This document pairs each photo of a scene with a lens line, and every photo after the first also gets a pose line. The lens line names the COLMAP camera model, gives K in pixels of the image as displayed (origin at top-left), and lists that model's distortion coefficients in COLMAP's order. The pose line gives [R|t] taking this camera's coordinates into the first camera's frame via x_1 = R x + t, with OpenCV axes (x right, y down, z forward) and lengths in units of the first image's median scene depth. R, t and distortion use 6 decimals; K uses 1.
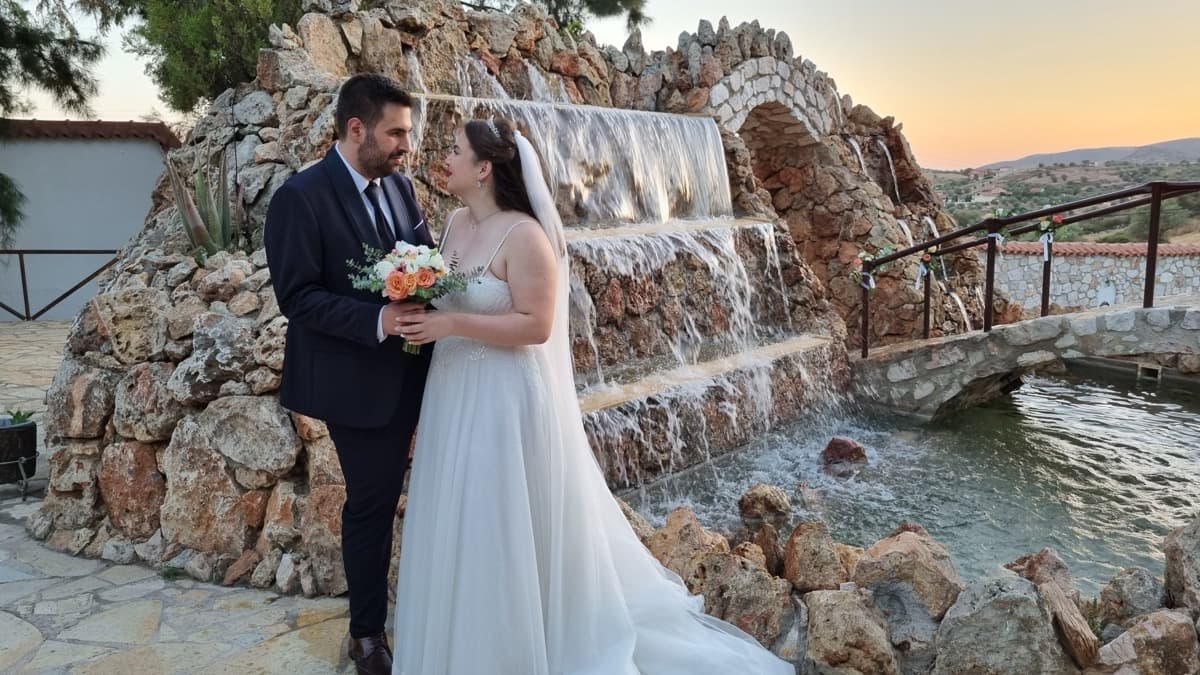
lens RADIAL K [[933.0, 0, 594.5], [0, 933.0, 333.9], [0, 0, 1]] dist [0.075217, -0.055234]
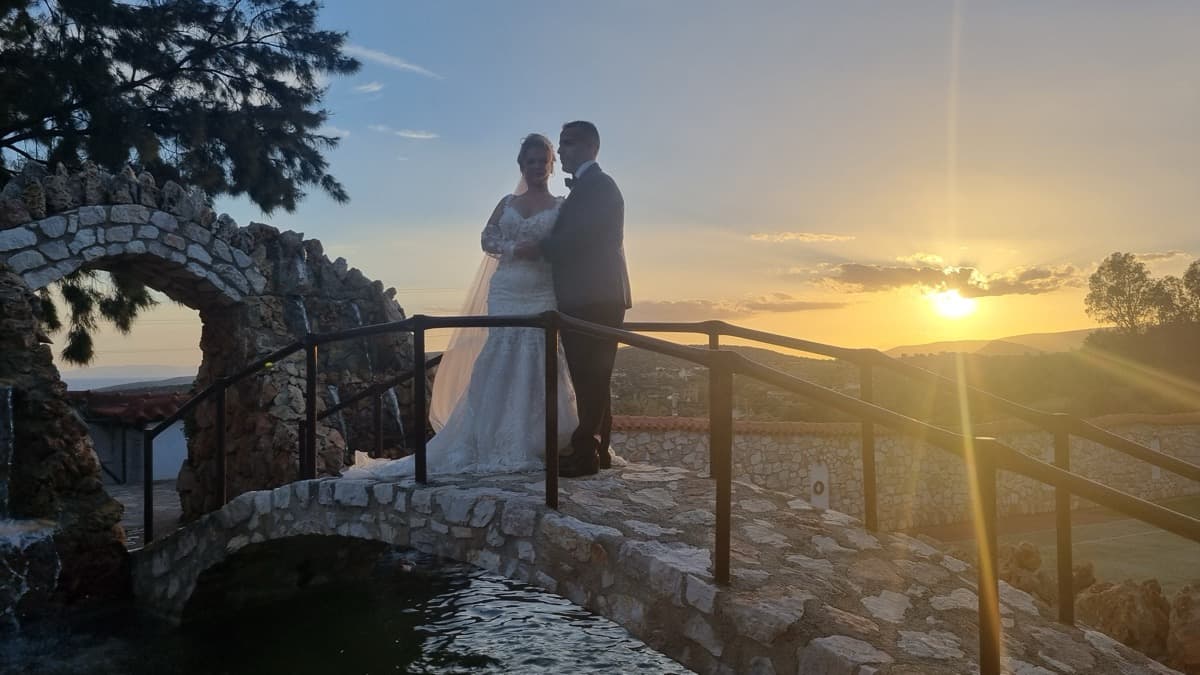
lens RADIAL K [[933.0, 0, 594.5], [0, 933.0, 333.9], [0, 0, 1]] dist [0.075217, -0.055234]
pose [[0.991948, 0.008760, 0.126343, 0.483480], [0.016128, 0.980744, -0.194628, 0.008124], [-0.125615, 0.195099, 0.972706, 0.086564]]
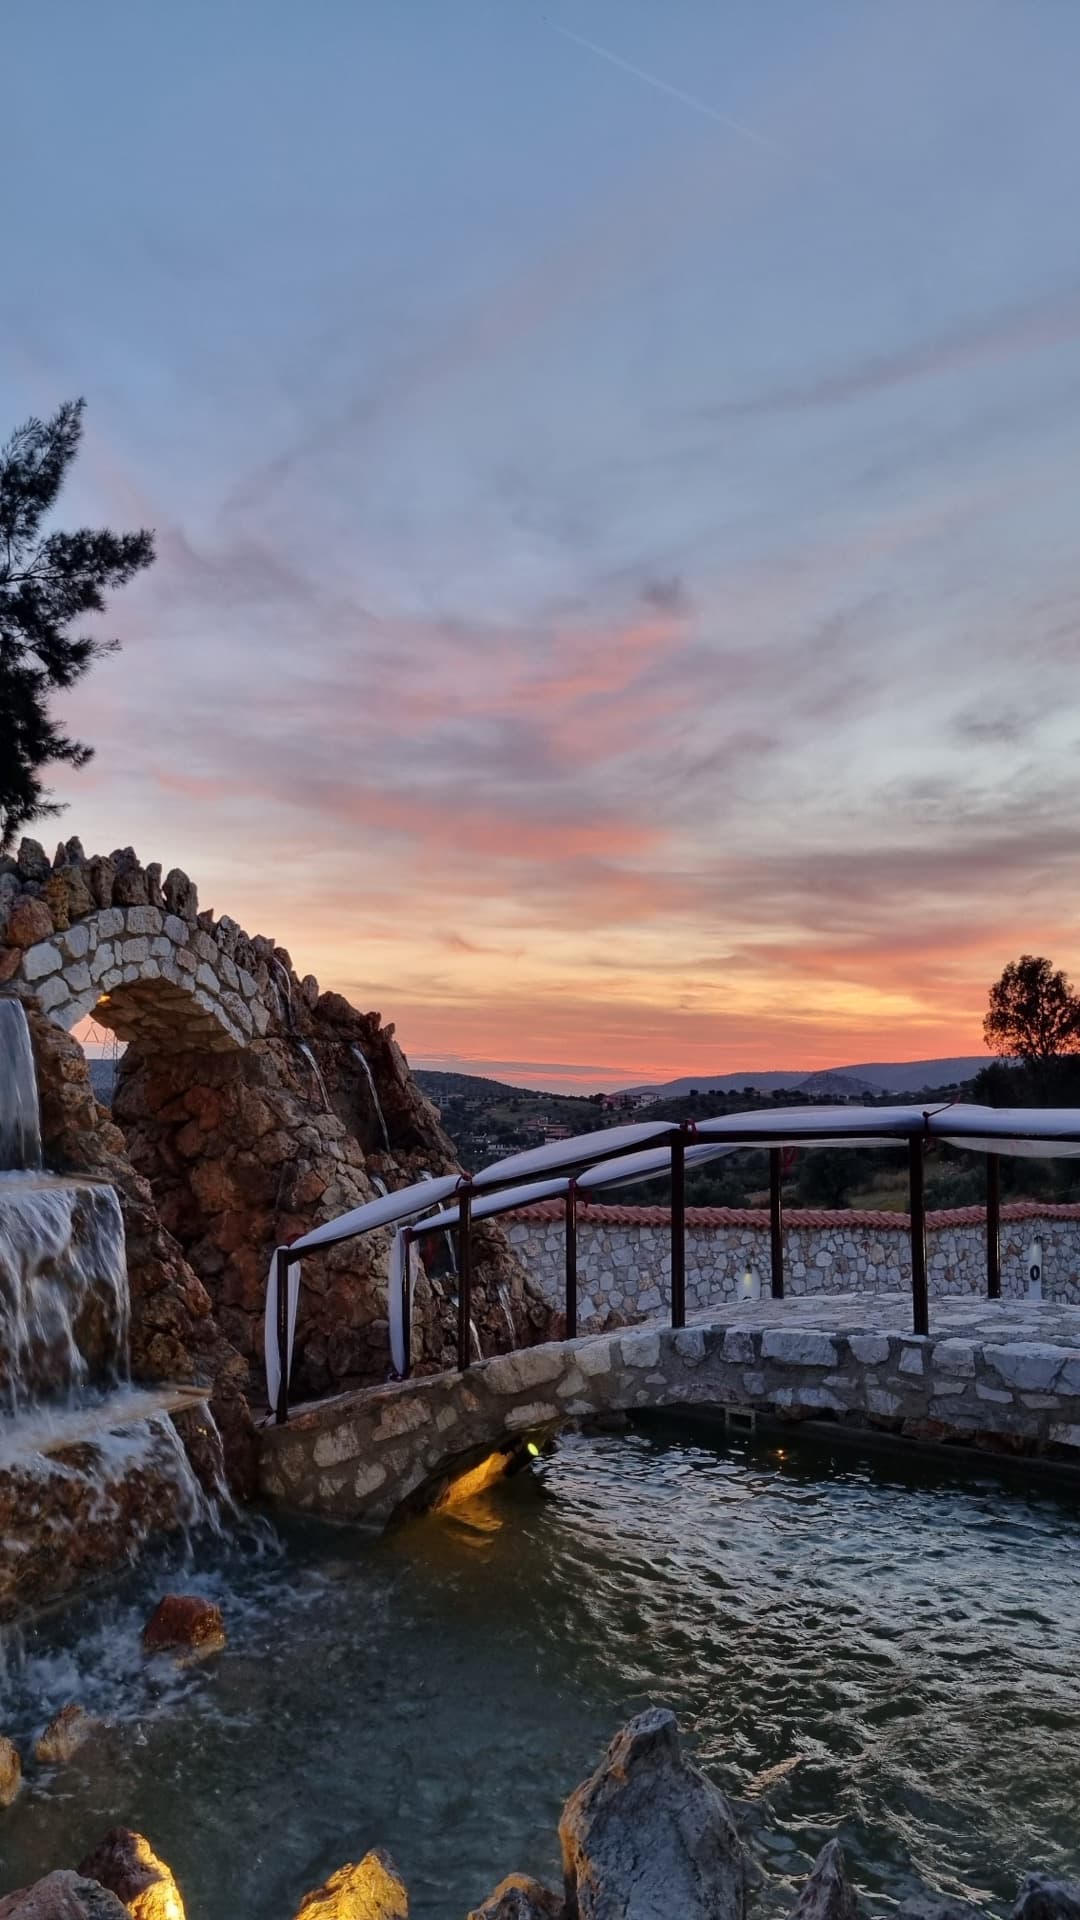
lens RADIAL K [[1492.8, 0, 545.1], [0, 1492.8, 978.1], [0, 0, 1]] dist [0.075217, -0.055234]
pose [[0.943225, 0.050513, 0.328291, 0.106620], [0.030717, 0.970868, -0.237638, -0.012508], [-0.330731, 0.234230, 0.914195, 0.042945]]
